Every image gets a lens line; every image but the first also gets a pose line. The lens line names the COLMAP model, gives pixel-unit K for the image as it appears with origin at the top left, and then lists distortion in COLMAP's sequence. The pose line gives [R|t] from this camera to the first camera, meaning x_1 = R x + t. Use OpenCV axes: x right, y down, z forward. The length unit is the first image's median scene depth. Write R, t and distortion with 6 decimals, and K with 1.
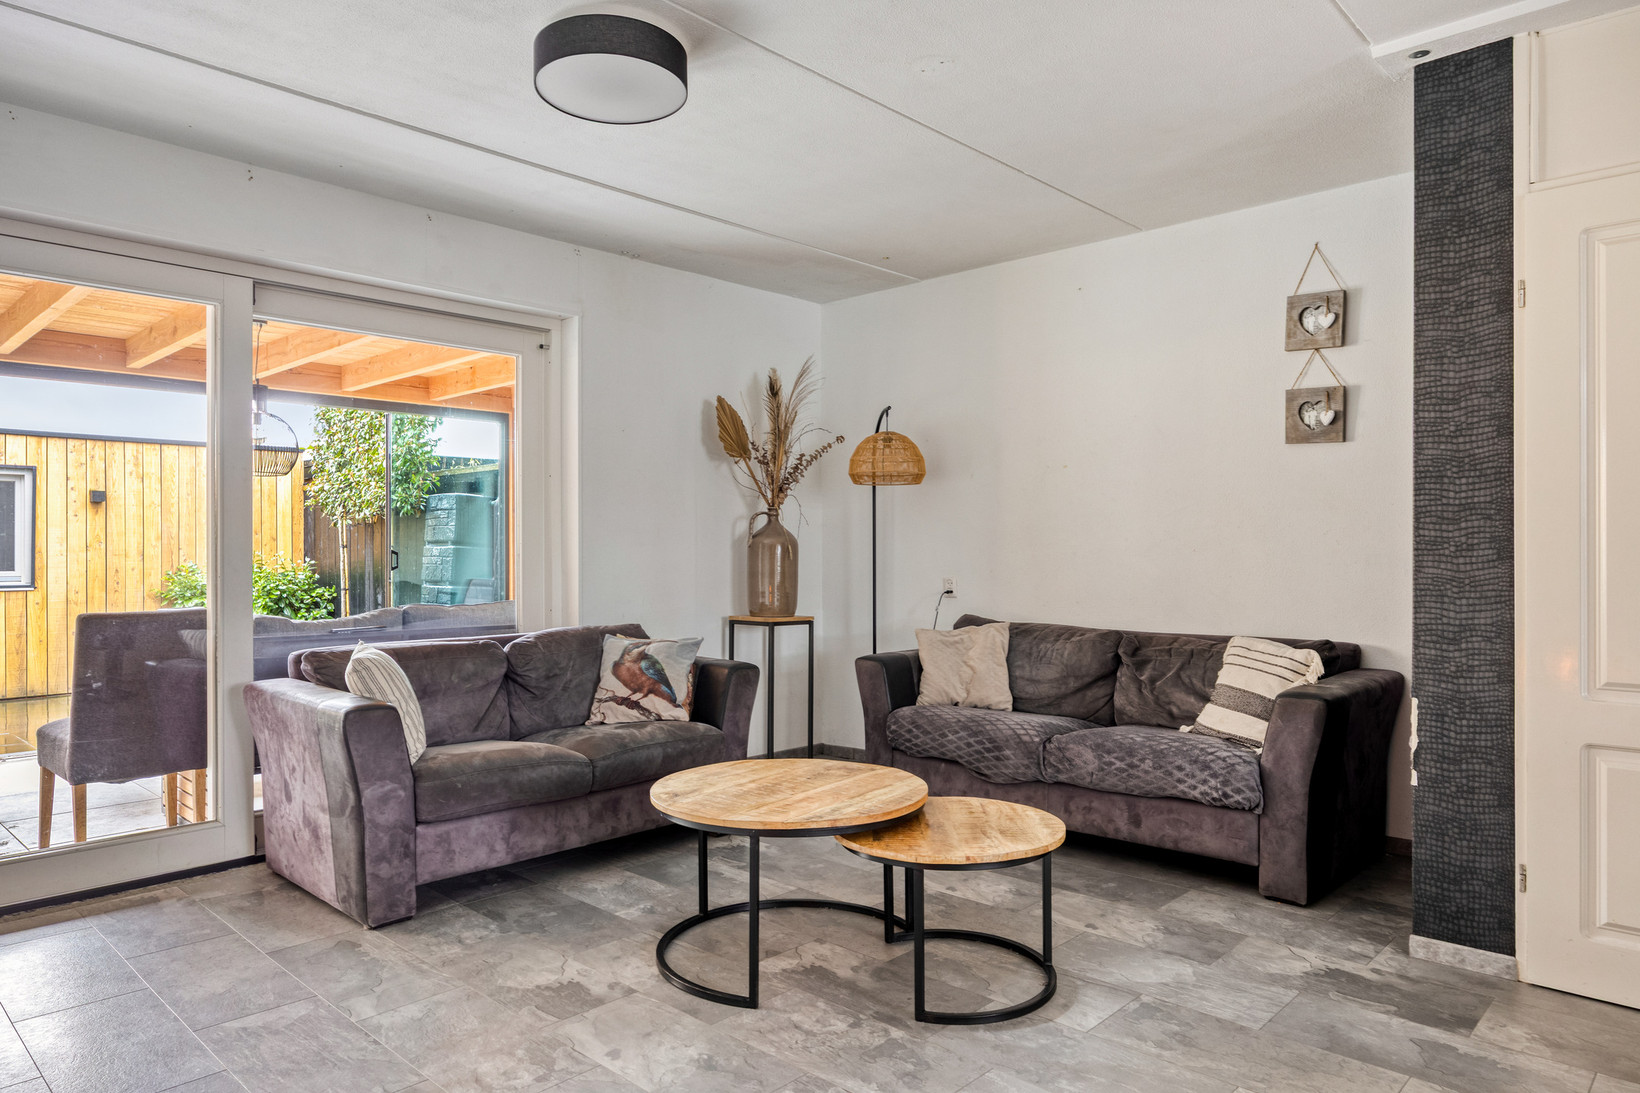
lens RADIAL K [[1027.2, 0, 831.6], [0, 1027.2, 547.3], [0, 0, 1]] dist [-0.004722, -0.001113]
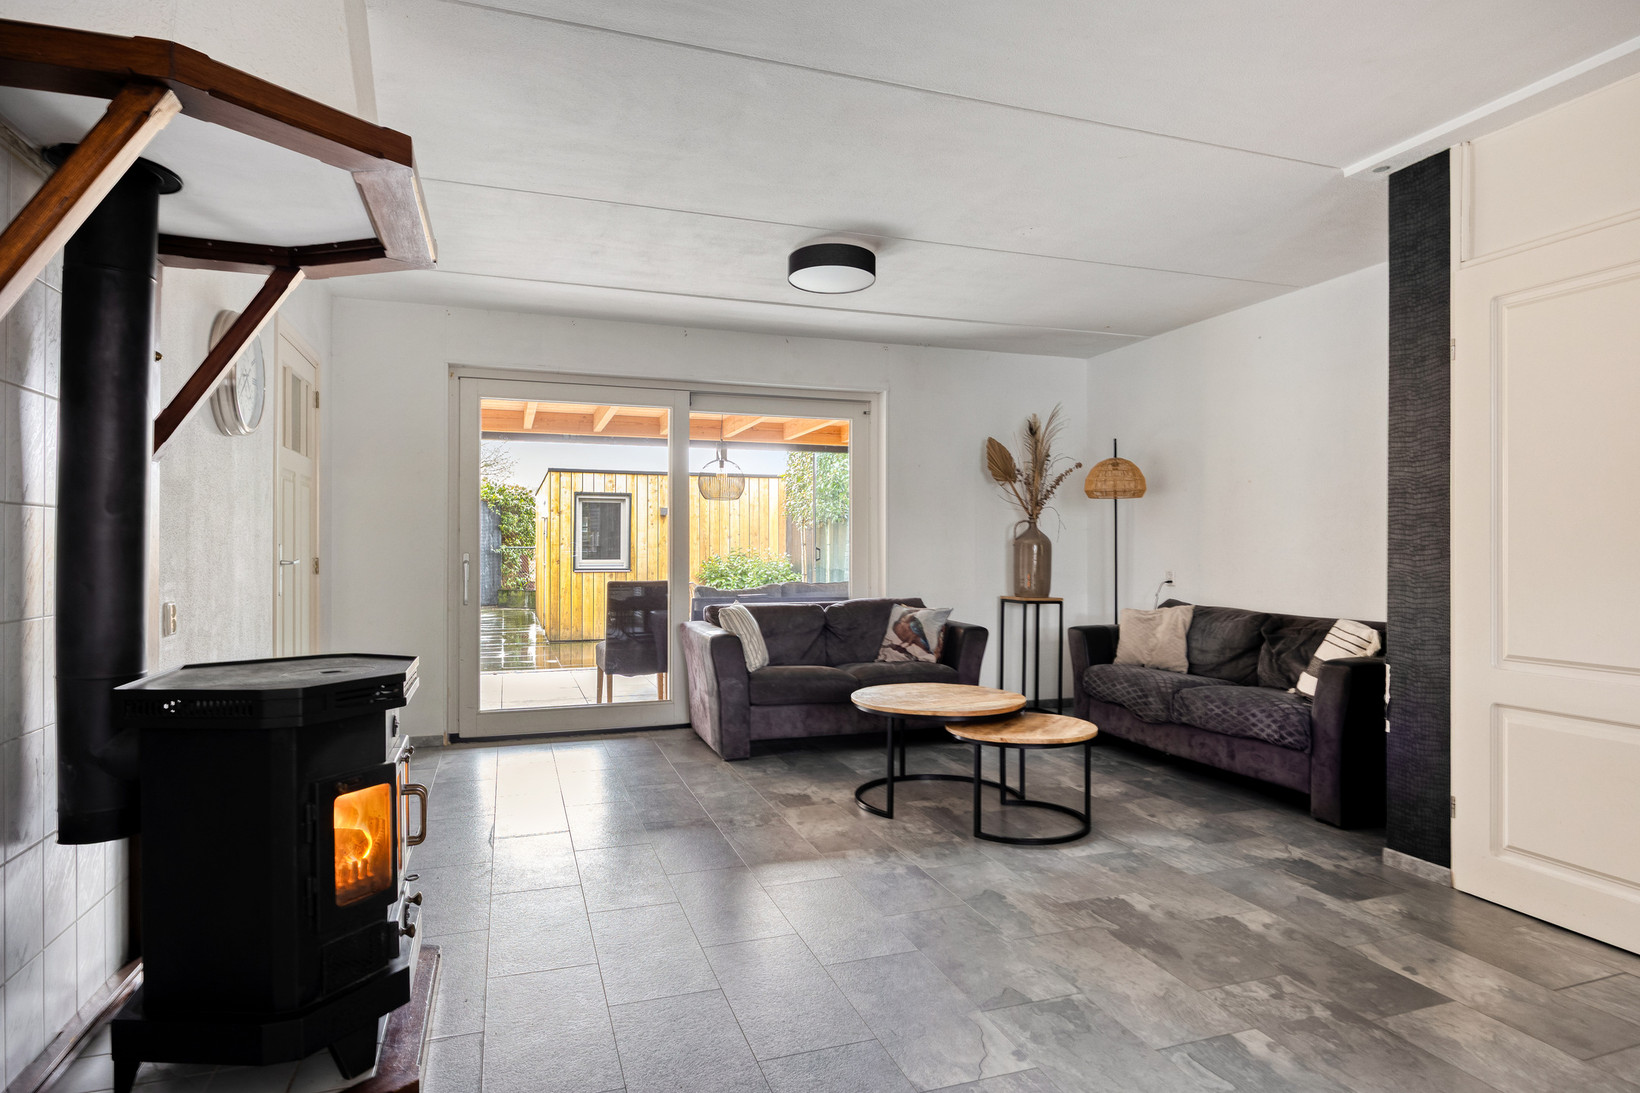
lens RADIAL K [[911.5, 0, 835.1], [0, 911.5, 541.2], [0, 0, 1]] dist [-0.003084, -0.000709]
pose [[0.888386, -0.000015, -0.459098, 0.397455], [-0.001975, 0.999991, -0.003855, -0.001924], [0.459093, 0.004331, 0.888377, -0.282688]]
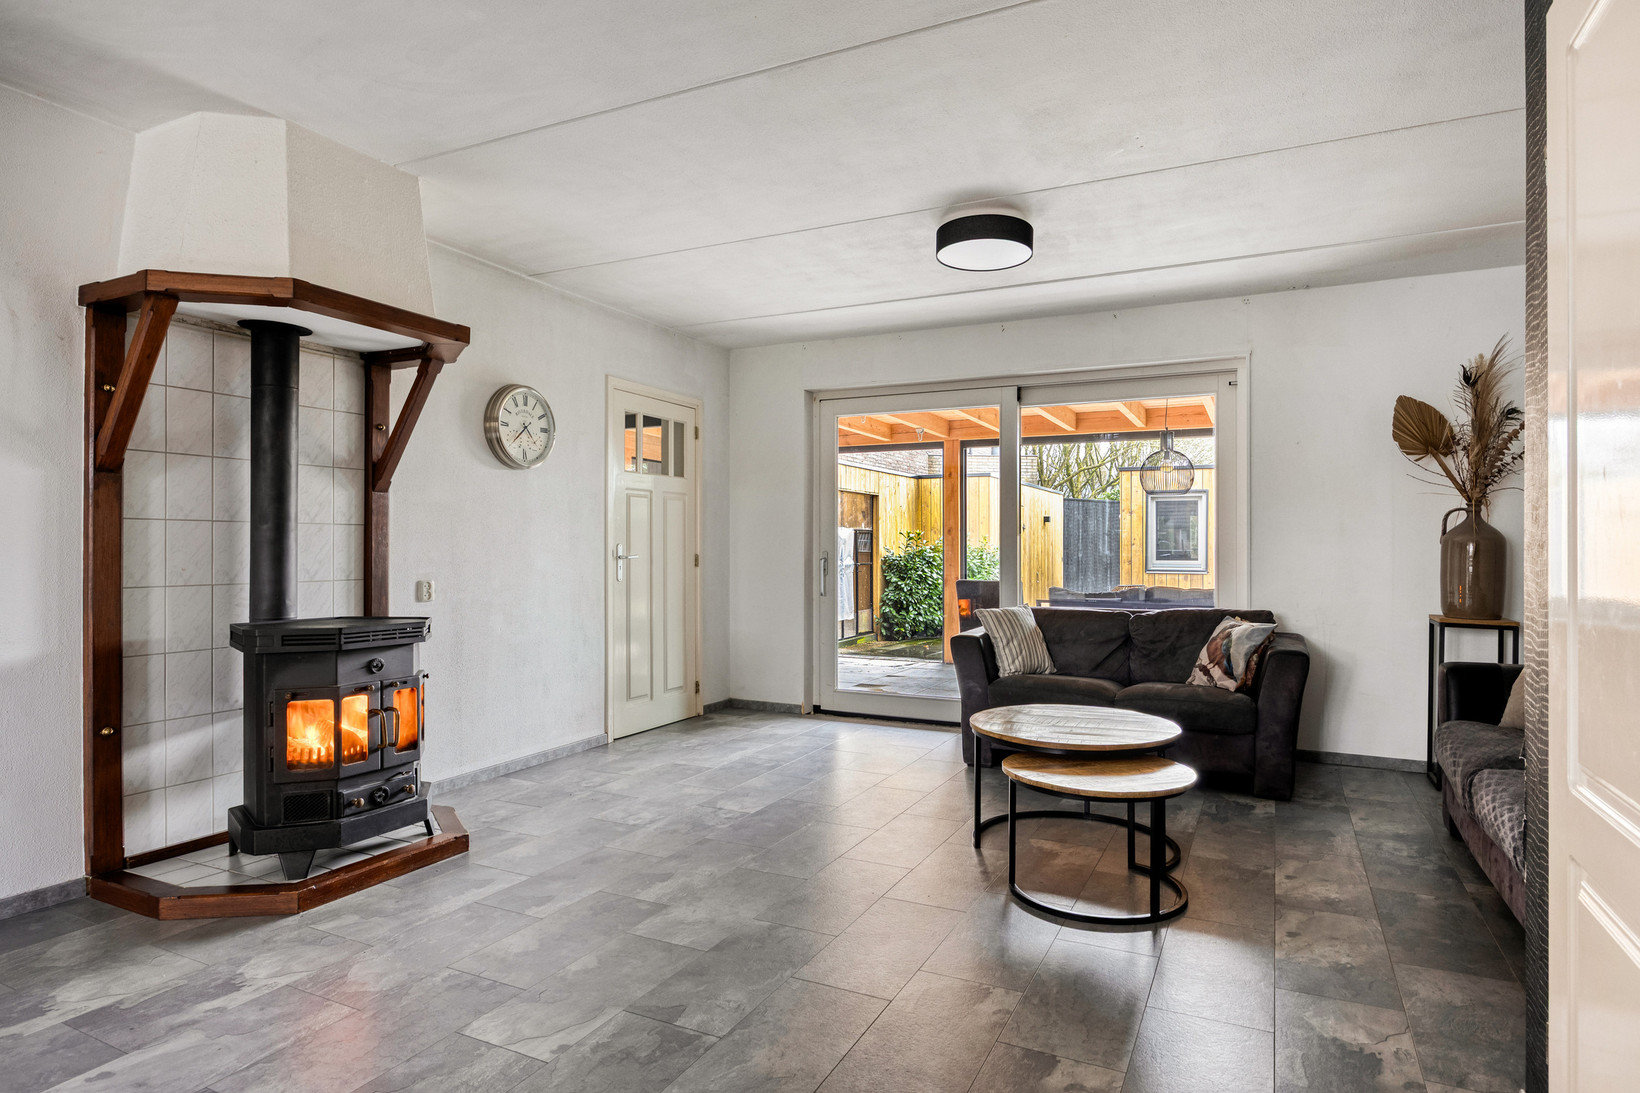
lens RADIAL K [[911.5, 0, 835.1], [0, 911.5, 541.2], [0, 0, 1]] dist [-0.003084, -0.000709]
pose [[0.294290, -0.003058, -0.955711, 0.856796], [-0.000717, 0.999994, -0.003421, -0.000094], [0.955716, 0.001692, 0.294286, 0.297861]]
